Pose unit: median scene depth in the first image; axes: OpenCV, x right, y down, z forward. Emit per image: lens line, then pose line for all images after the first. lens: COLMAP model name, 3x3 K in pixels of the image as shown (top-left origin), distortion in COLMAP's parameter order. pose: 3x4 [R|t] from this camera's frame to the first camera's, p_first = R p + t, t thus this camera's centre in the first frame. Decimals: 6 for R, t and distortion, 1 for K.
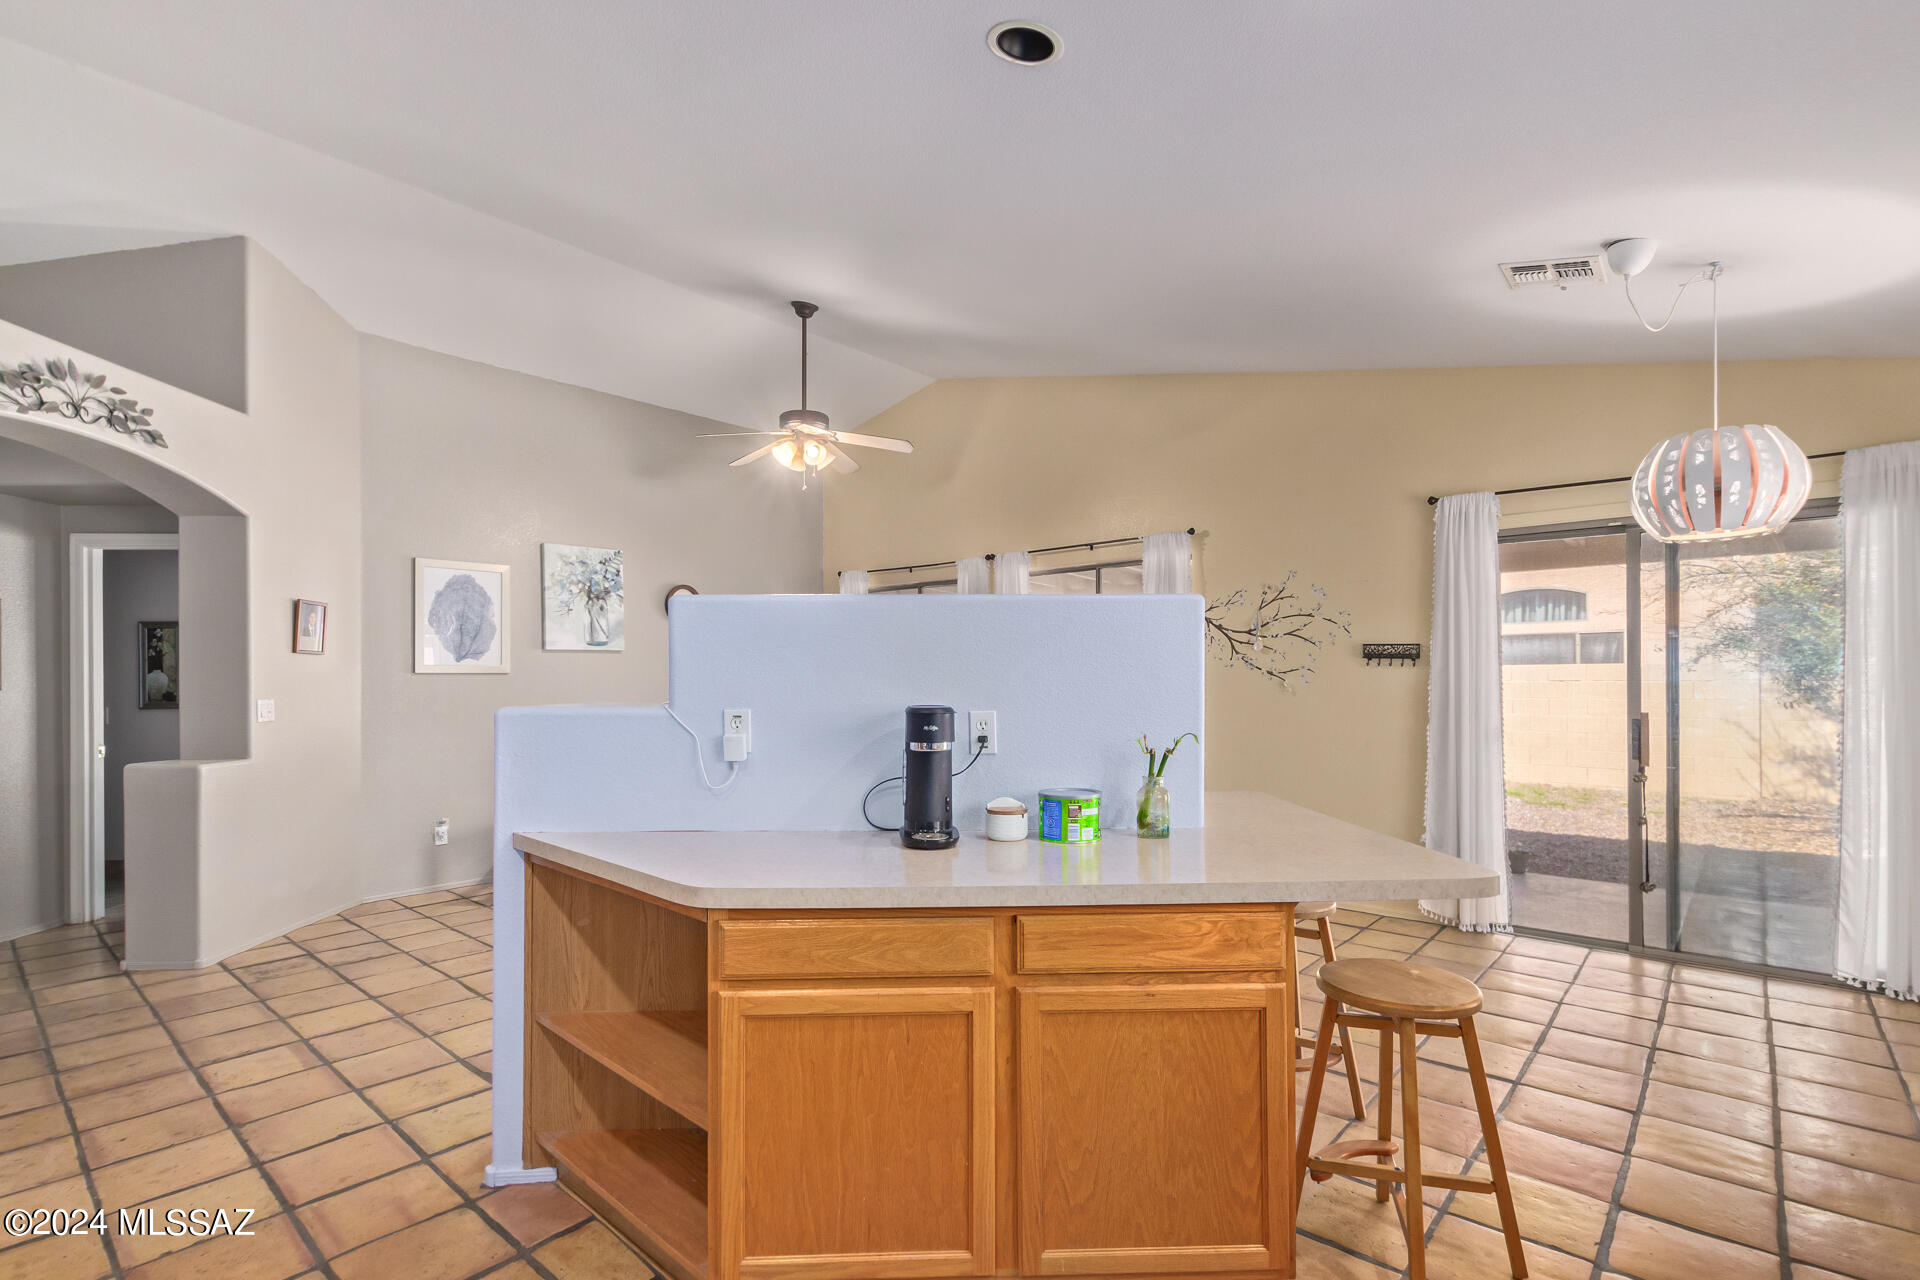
lens RADIAL K [[890.4, 0, 951.5], [0, 890.4, 673.3], [0, 0, 1]] dist [0.003179, -0.002624]
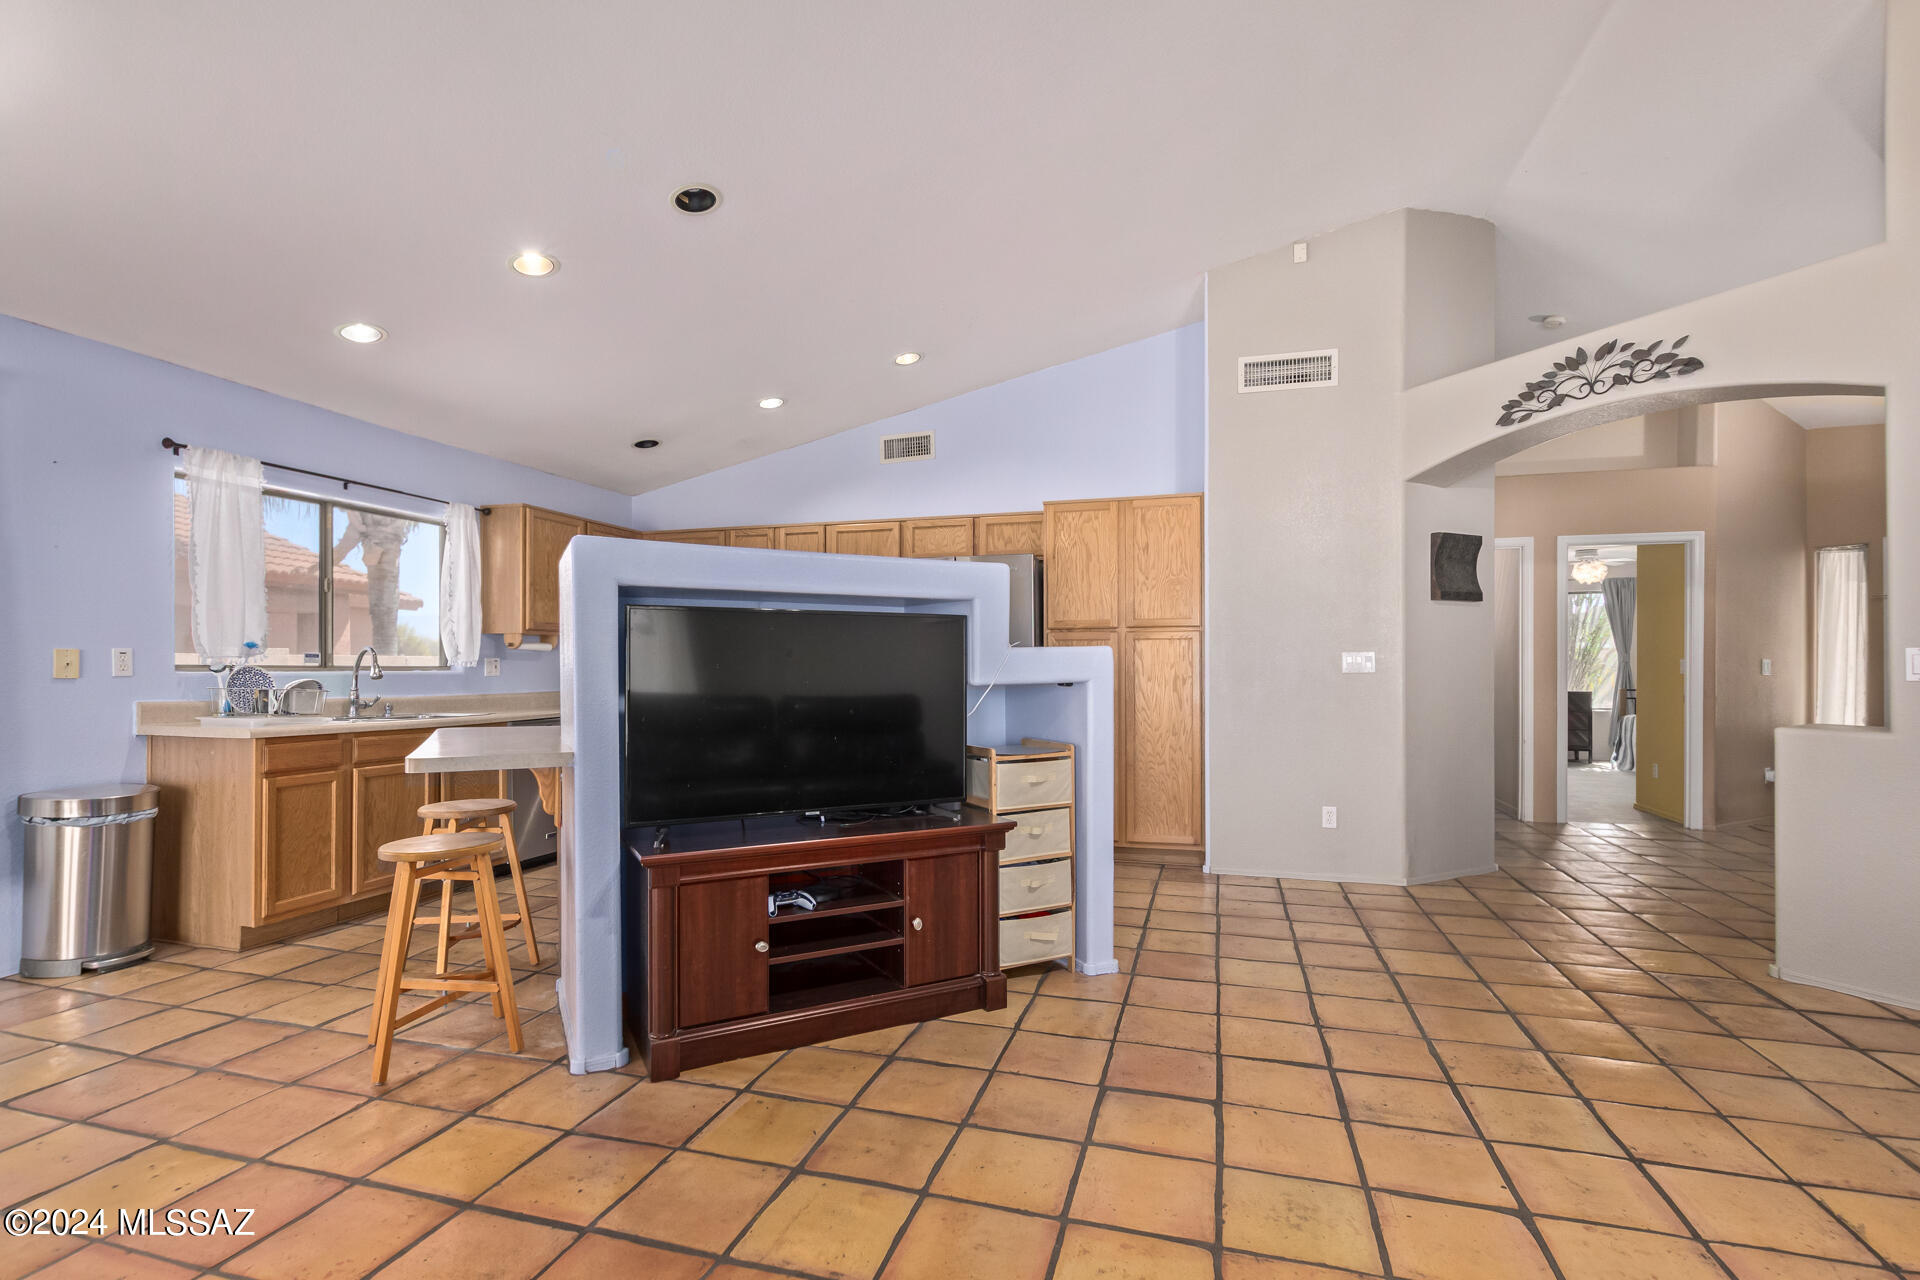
lens RADIAL K [[890.4, 0, 952.9], [0, 890.4, 666.1], [0, 0, 1]] dist [0.003179, -0.002624]
pose [[-0.906513, 0.004440, -0.422155, 0.141803], [0.007480, 0.999957, -0.005544, 0.035551], [0.422112, -0.008183, -0.906507, 1.110959]]
